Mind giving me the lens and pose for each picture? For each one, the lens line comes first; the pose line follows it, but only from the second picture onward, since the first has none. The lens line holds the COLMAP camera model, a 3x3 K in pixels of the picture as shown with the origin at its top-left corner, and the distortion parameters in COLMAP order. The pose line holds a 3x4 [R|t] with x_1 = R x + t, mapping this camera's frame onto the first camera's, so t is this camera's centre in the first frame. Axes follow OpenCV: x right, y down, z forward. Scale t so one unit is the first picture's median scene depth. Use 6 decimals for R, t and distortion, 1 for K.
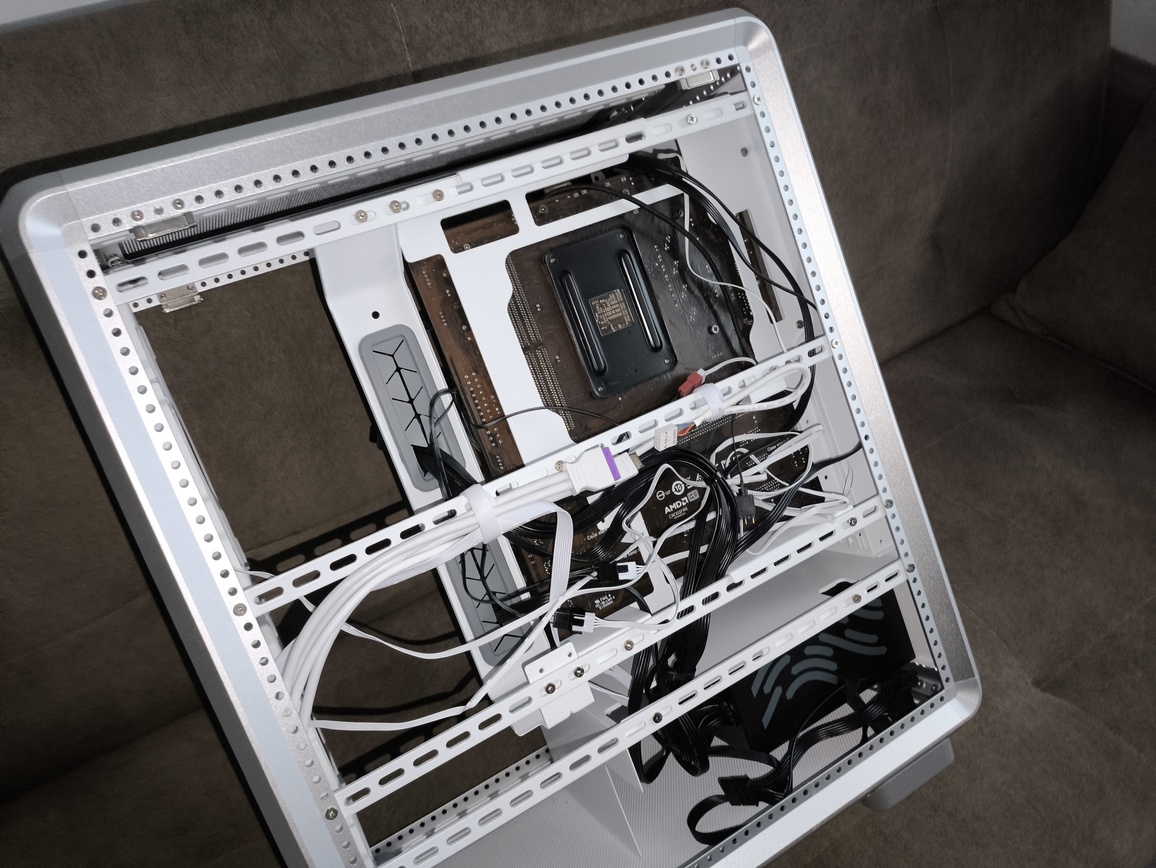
lens RADIAL K [[857.4, 0, 578.0], [0, 857.4, 434.0], [0, 0, 1]] dist [0.079245, -0.133661]
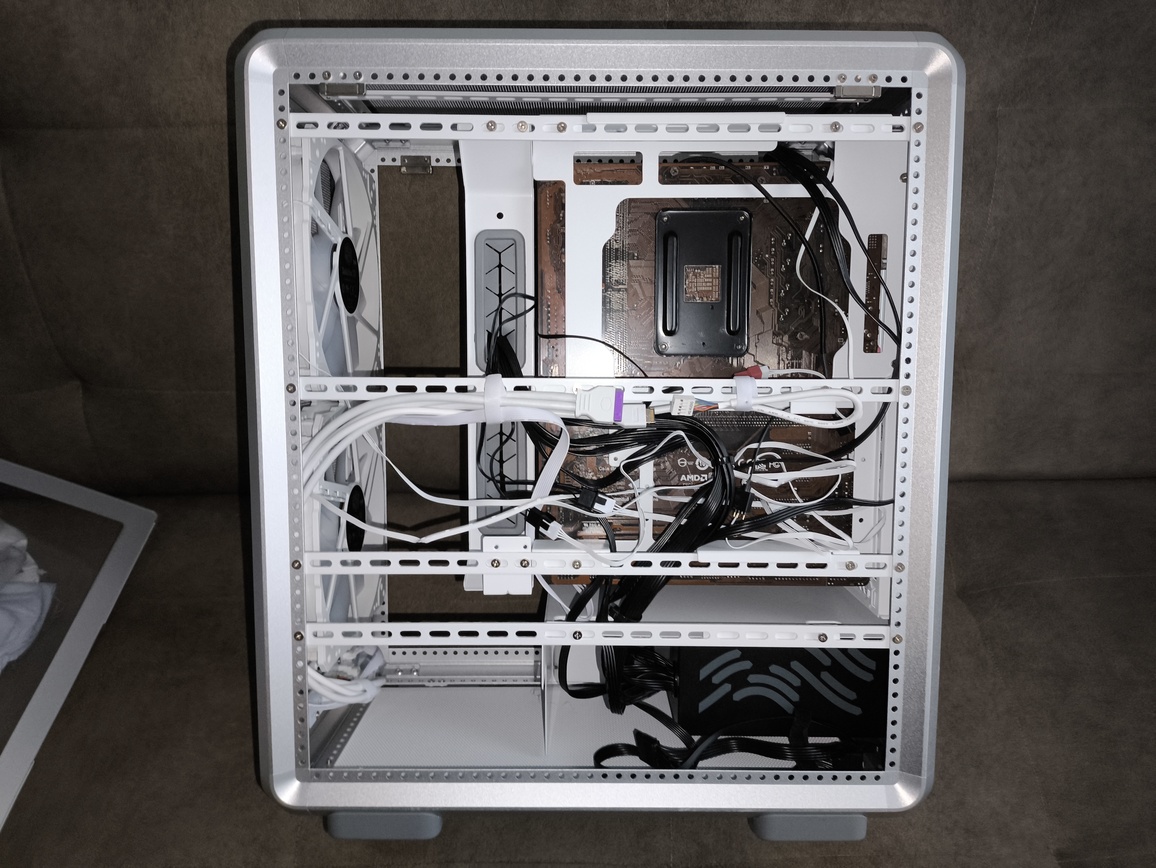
lens RADIAL K [[857.4, 0, 578.0], [0, 857.4, 434.0], [0, 0, 1]] dist [0.079245, -0.133661]
pose [[0.851606, 0.387623, -0.352867, 0.357370], [-0.375352, 0.920839, 0.105666, -0.025775], [0.365893, 0.042463, 0.929688, -0.038150]]
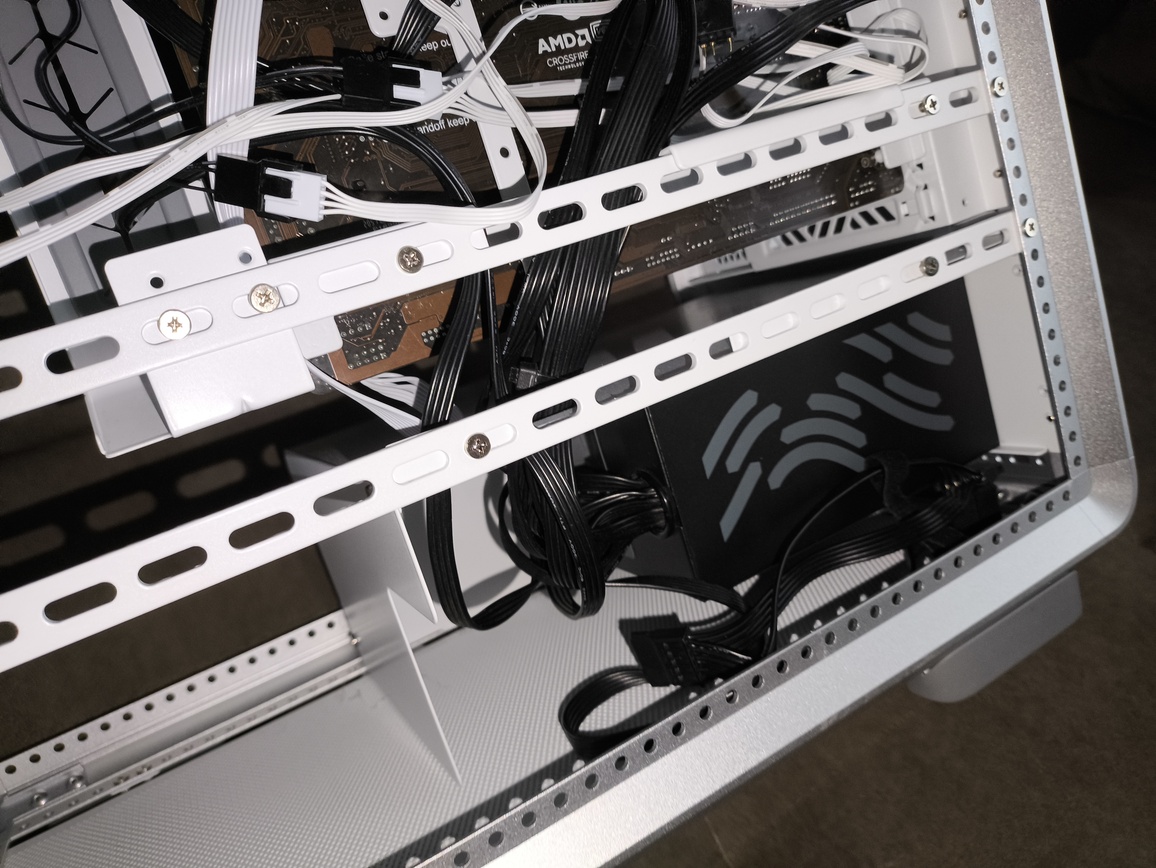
lens RADIAL K [[869.7, 0, 573.9], [0, 869.7, 443.6], [0, 0, 1]] dist [0.045603, -0.067232]
pose [[0.997949, 0.041273, 0.048924, 0.109818], [-0.043613, 0.997905, 0.047778, 0.285413], [-0.046850, -0.049814, 0.997659, 0.541769]]
